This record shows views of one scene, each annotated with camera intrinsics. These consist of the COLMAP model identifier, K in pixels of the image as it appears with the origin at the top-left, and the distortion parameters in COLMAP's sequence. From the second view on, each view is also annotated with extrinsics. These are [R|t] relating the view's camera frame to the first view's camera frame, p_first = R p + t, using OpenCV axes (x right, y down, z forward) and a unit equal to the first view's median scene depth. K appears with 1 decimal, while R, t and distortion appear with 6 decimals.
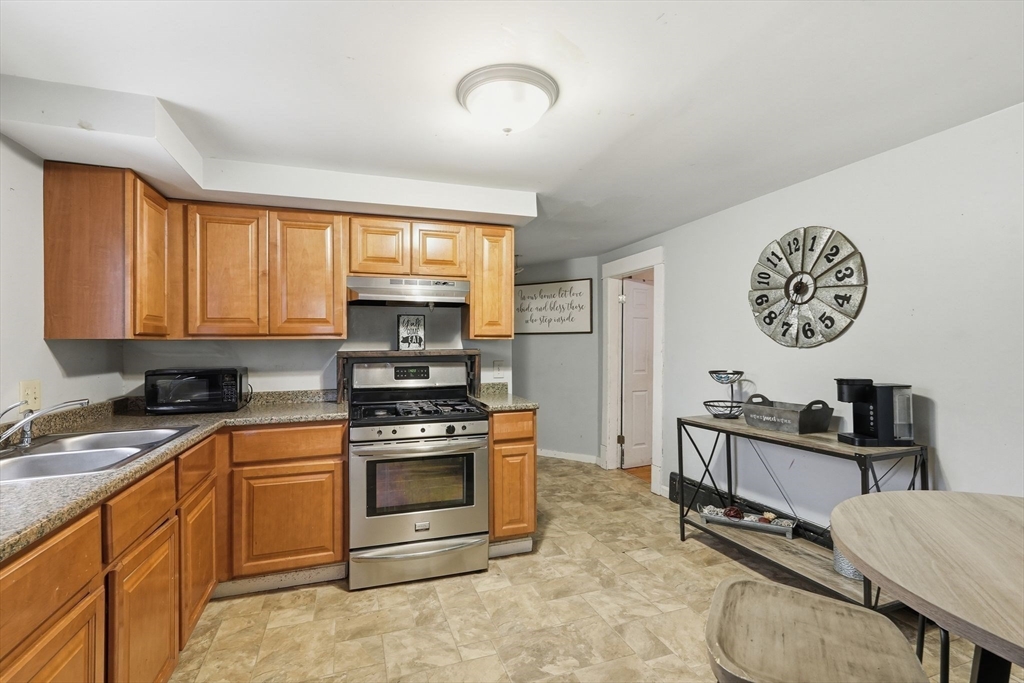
lens RADIAL K [[458.6, 0, 516.5], [0, 458.6, 340.2], [0, 0, 1]] dist [-0.015802, 0.006074]
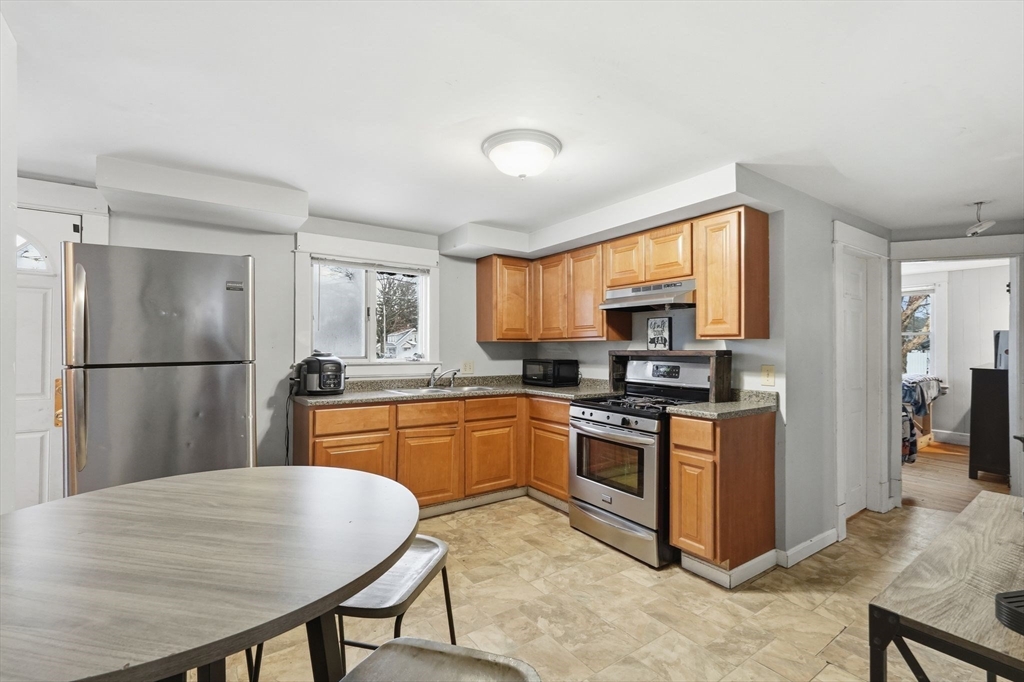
lens RADIAL K [[458.6, 0, 508.6], [0, 458.6, 345.4], [0, 0, 1]] dist [-0.015802, 0.006074]
pose [[0.253168, 0.001548, -0.967421, 0.829995], [0.004277, 0.999987, 0.002719, 0.007039], [0.967413, -0.004826, 0.253159, 0.437668]]
